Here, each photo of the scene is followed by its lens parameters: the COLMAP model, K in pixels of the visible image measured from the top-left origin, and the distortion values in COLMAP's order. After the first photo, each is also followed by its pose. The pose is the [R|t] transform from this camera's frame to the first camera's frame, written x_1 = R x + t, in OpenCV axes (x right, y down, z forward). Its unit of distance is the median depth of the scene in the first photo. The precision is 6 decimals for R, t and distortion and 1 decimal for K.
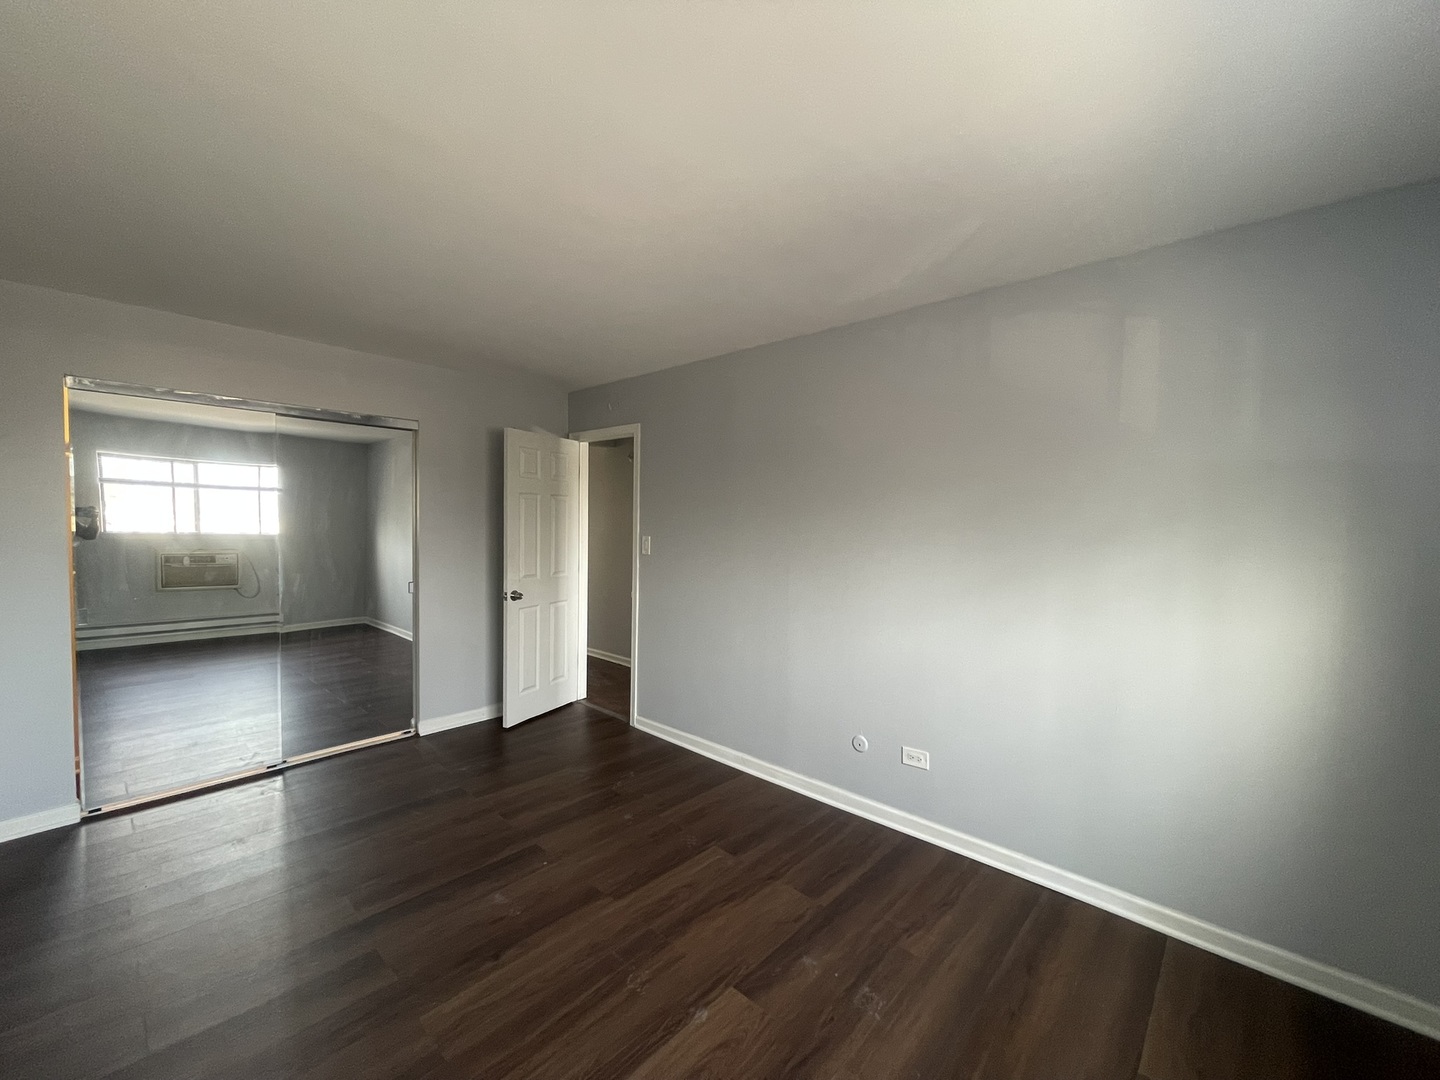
lens RADIAL K [[576.1, 0, 719.5], [0, 576.1, 547.2], [0, 0, 1]] dist [0.000163, 0.000059]
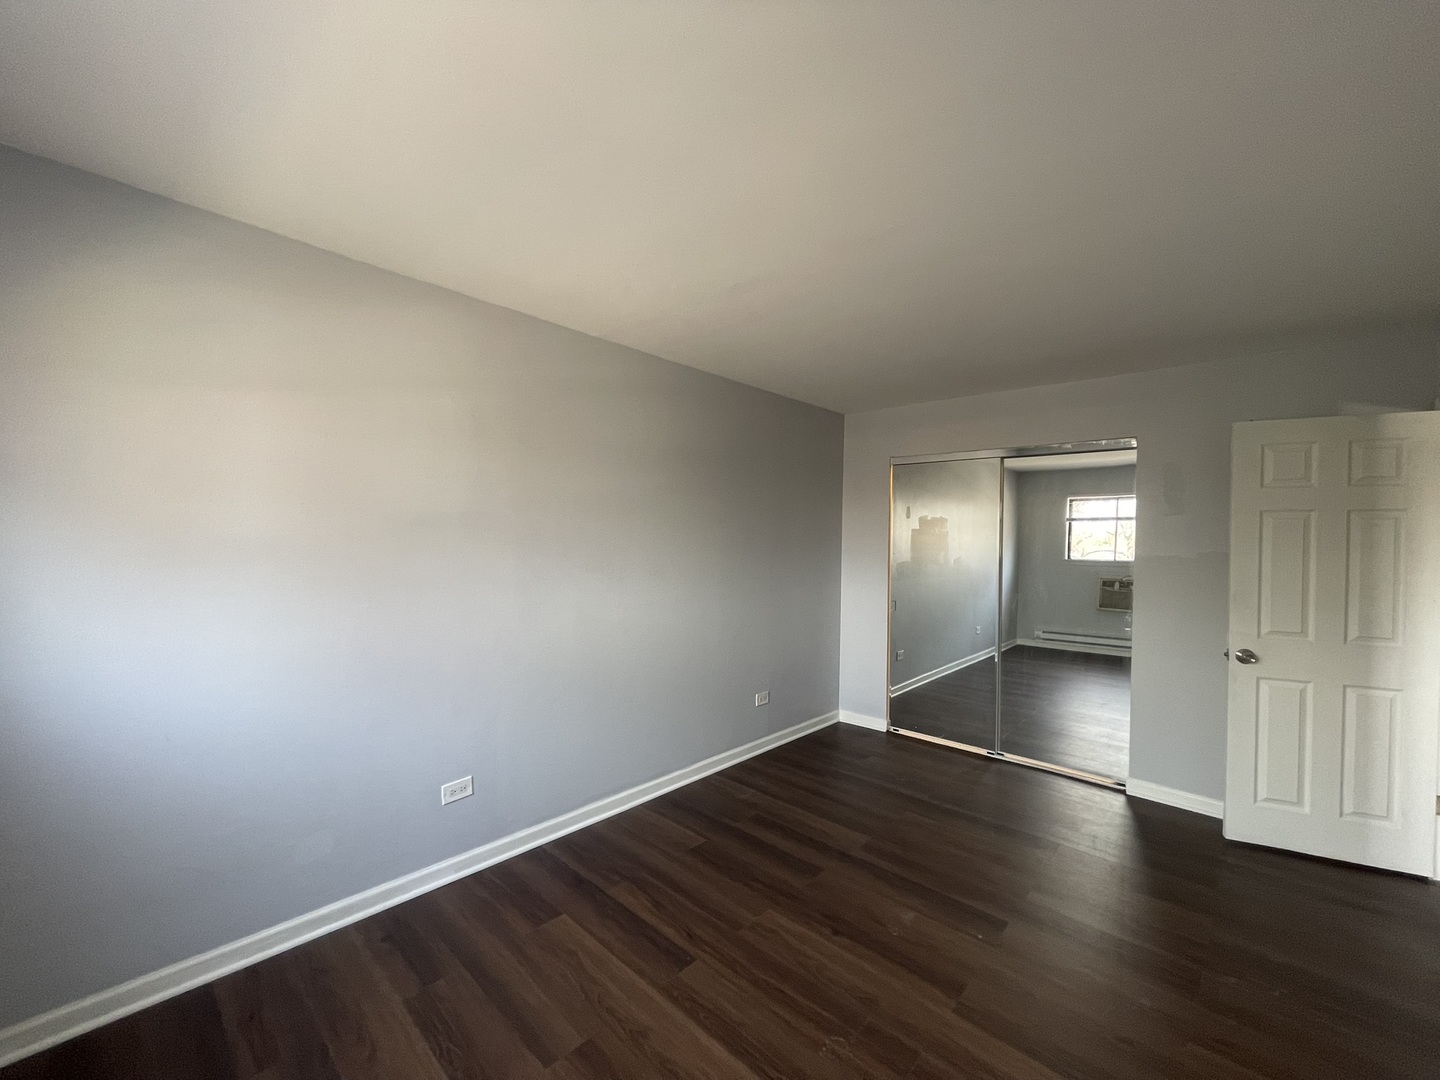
lens RADIAL K [[584.5, 0, 720.0], [0, 584.5, 540.0], [0, 0, 1]] dist [0.001162, 0.000795]
pose [[-0.001635, -0.003847, -0.999991, 0.359505], [-0.067670, 0.997701, -0.003728, -0.011369], [0.997706, 0.067663, -0.001892, 0.353188]]
